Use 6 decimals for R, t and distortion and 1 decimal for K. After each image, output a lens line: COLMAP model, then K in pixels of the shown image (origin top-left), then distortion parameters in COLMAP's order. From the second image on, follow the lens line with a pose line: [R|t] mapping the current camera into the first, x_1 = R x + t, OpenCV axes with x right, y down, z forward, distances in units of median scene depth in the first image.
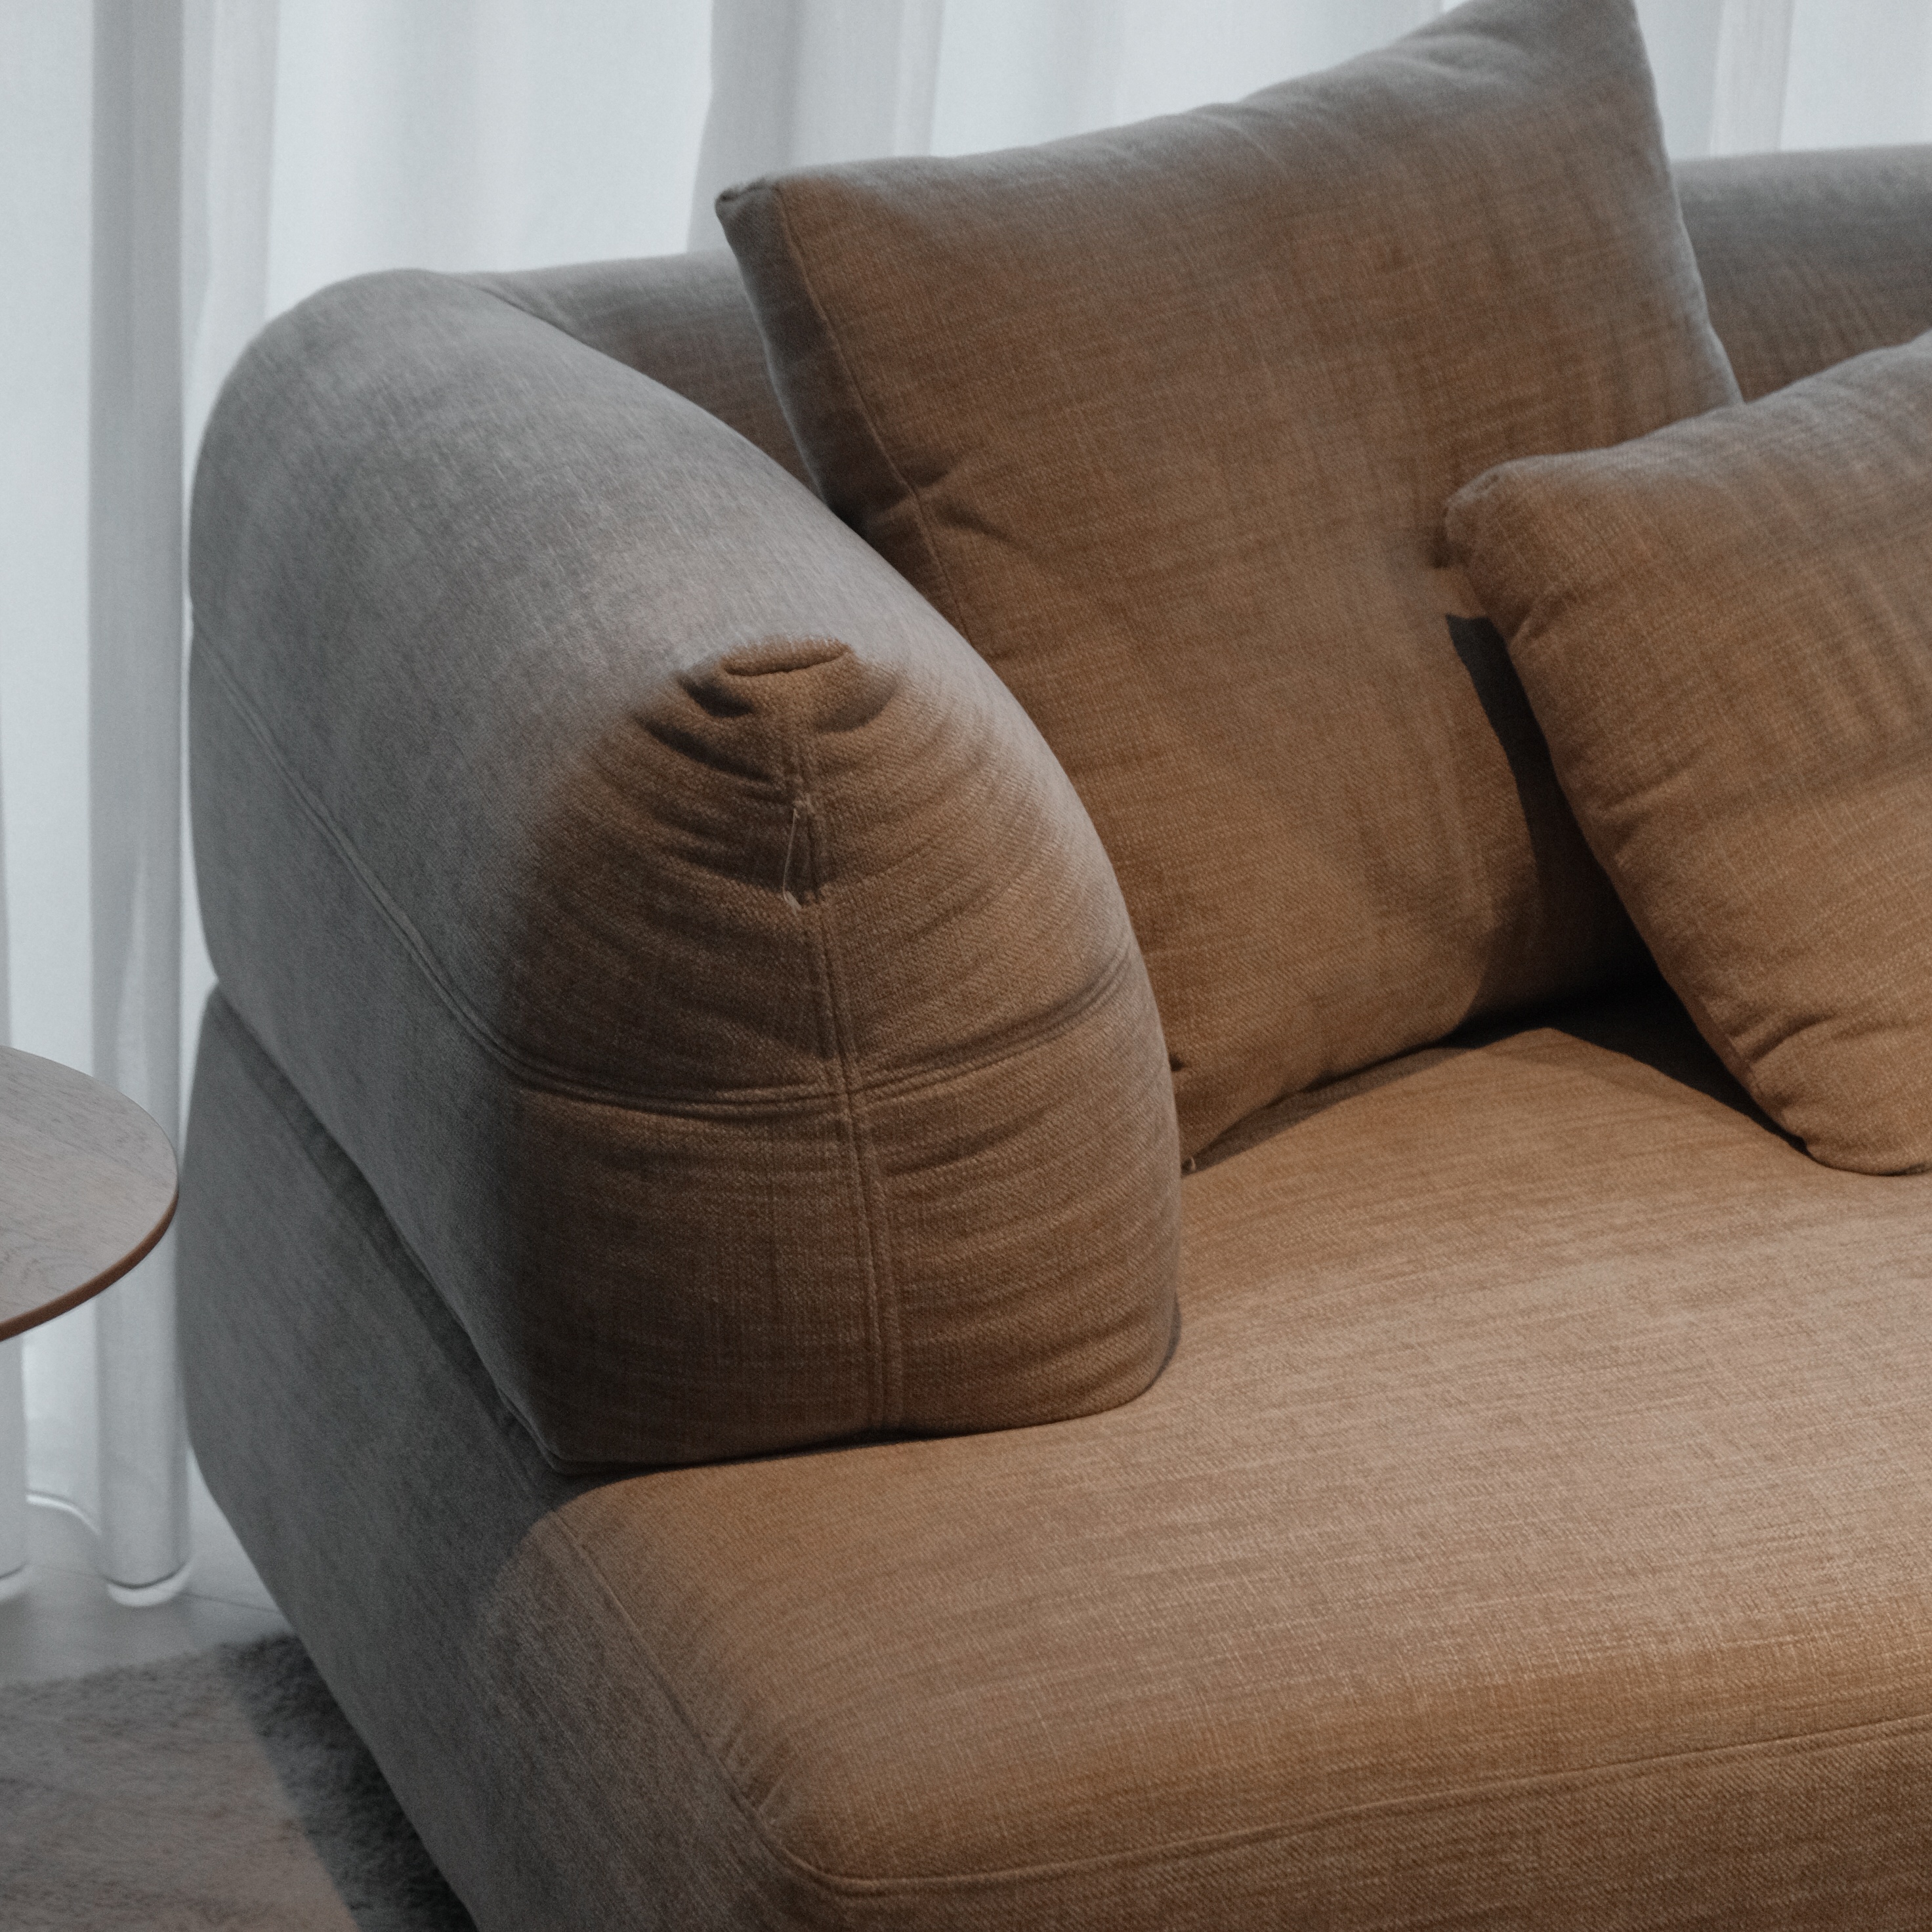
lens RADIAL K [[7125.3, 0, 966.0], [0, 7125.3, 966.0], [0, 0, 1]] dist [0.001060, -1.400488]
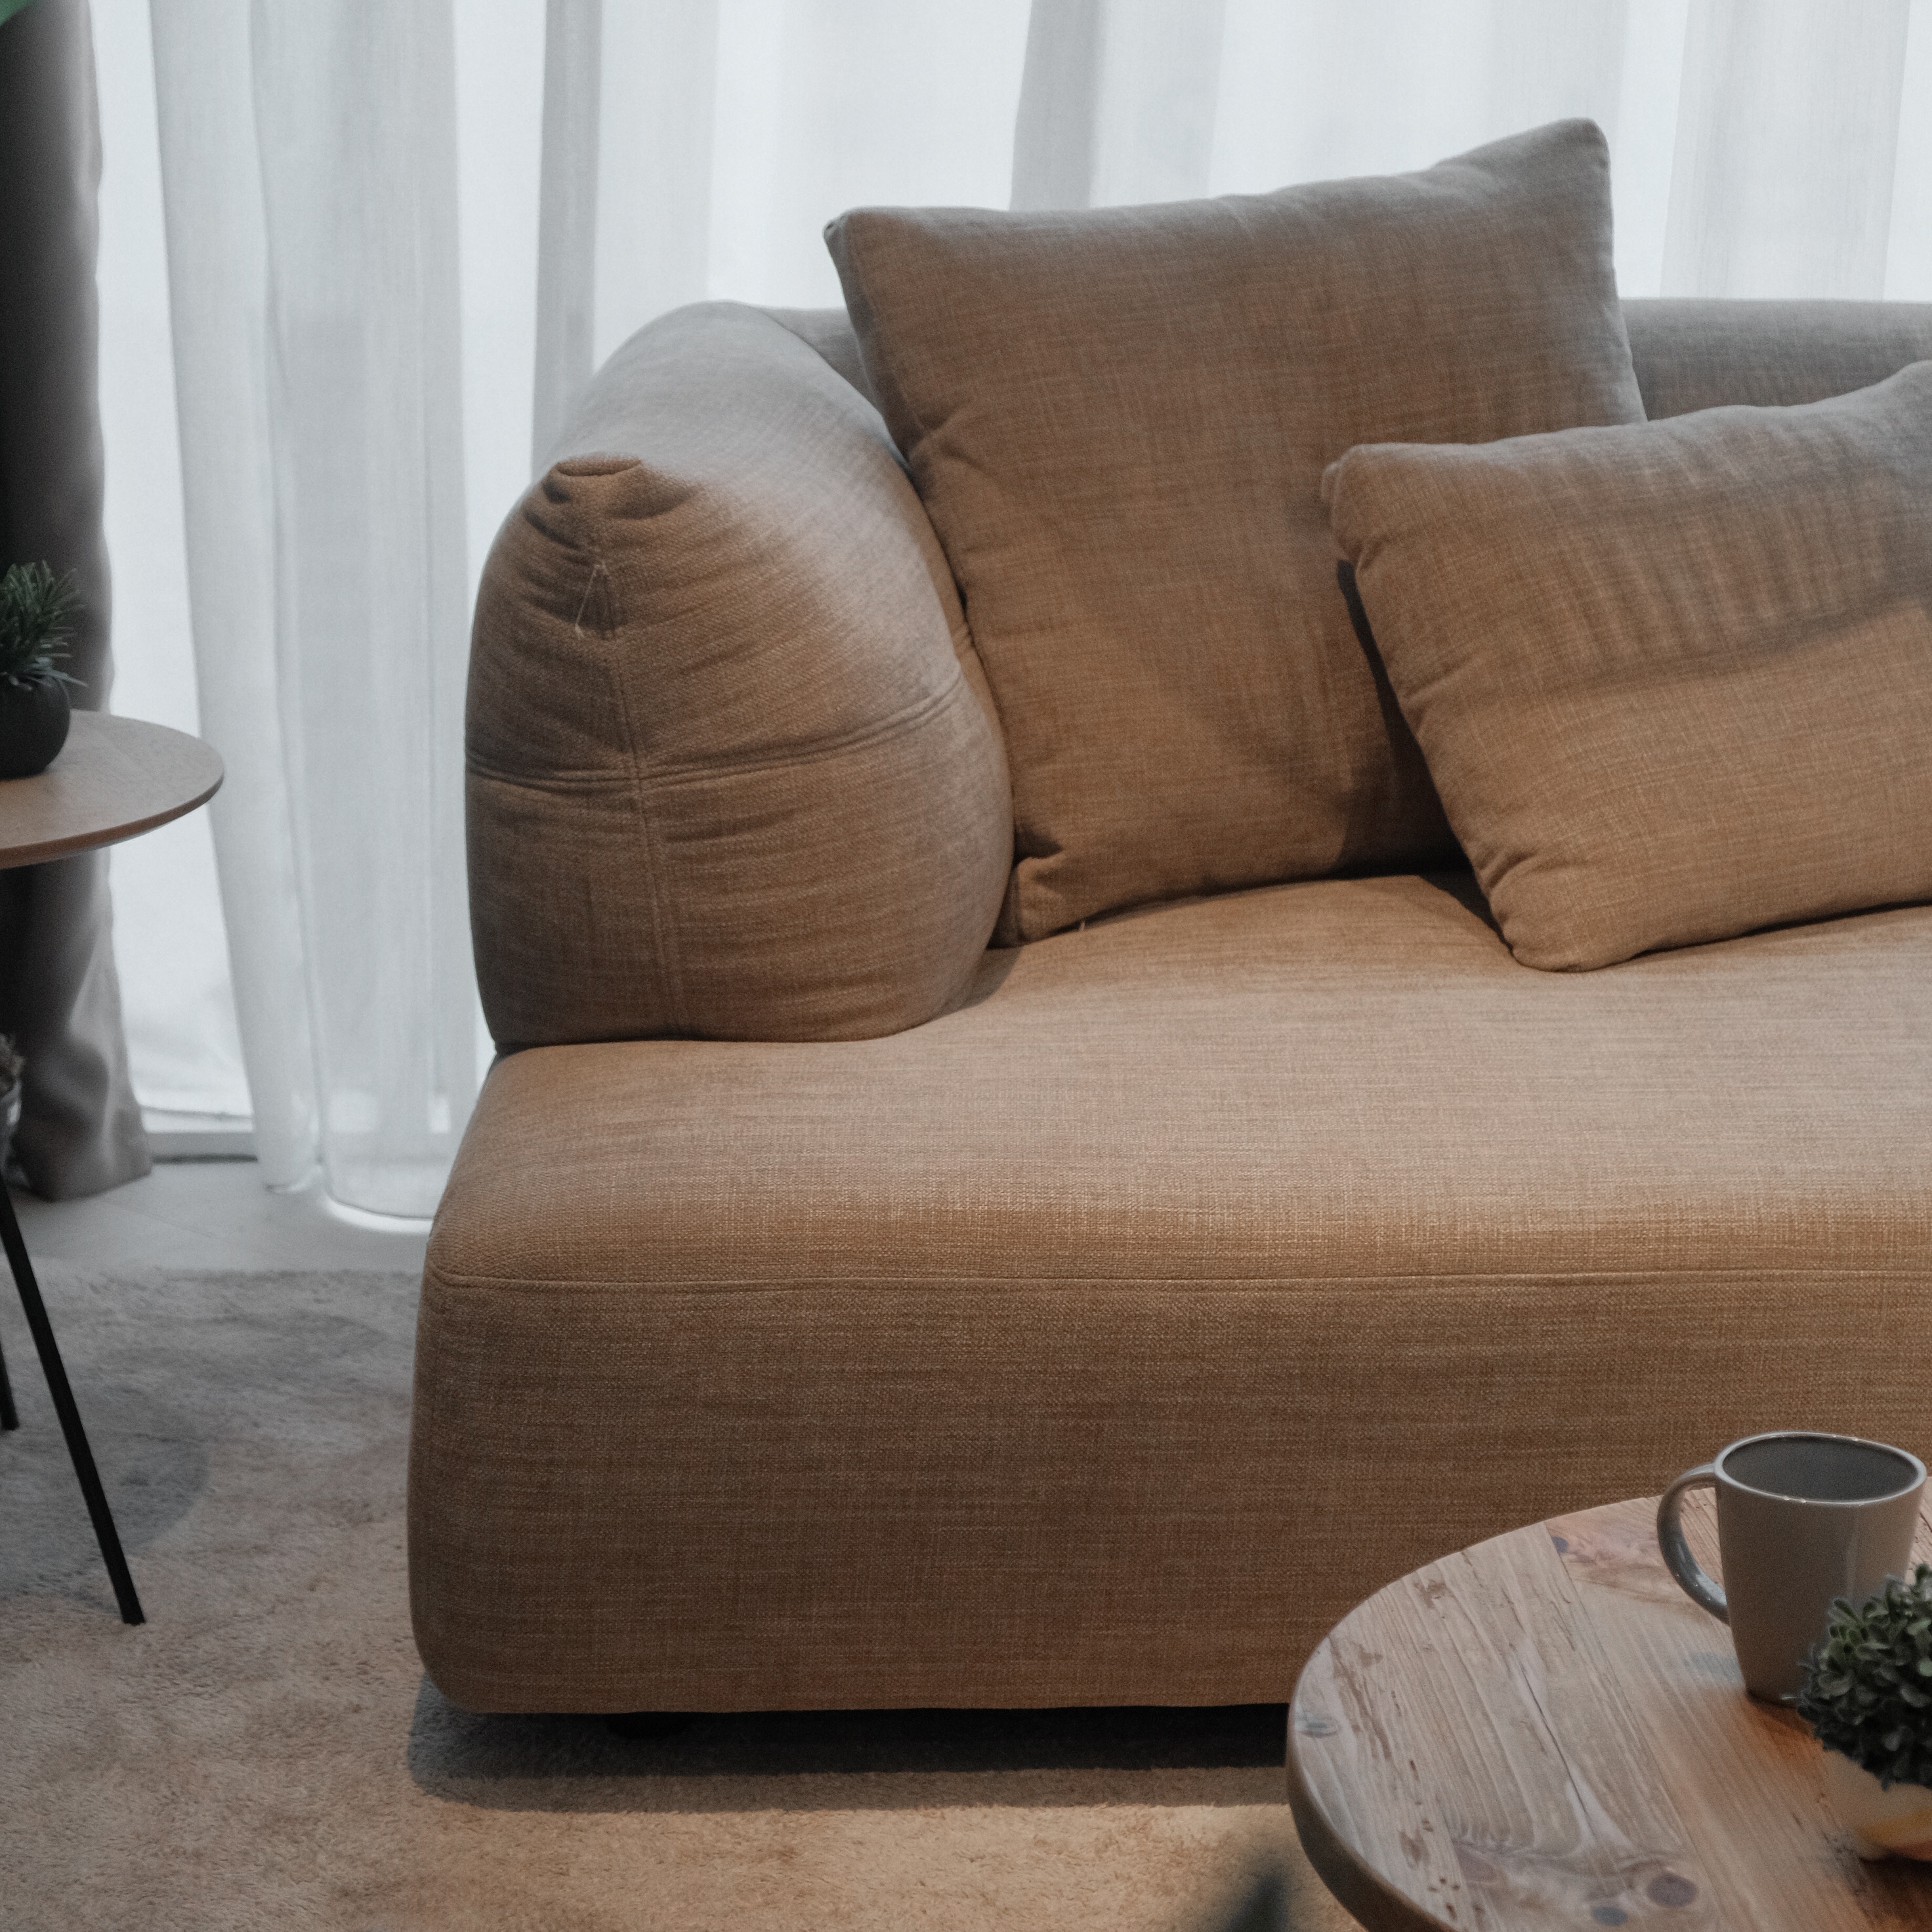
lens RADIAL K [[5383.5, 0, 966.0], [0, 5383.5, 966.0], [0, 0, 1]] dist [-0.425825, 9.740749]
pose [[0.942265, 0.083026, -0.324411, 0.394192], [-0.104335, 0.993343, -0.048821, 0.099838], [0.318198, 0.079850, 0.944656, 0.004267]]
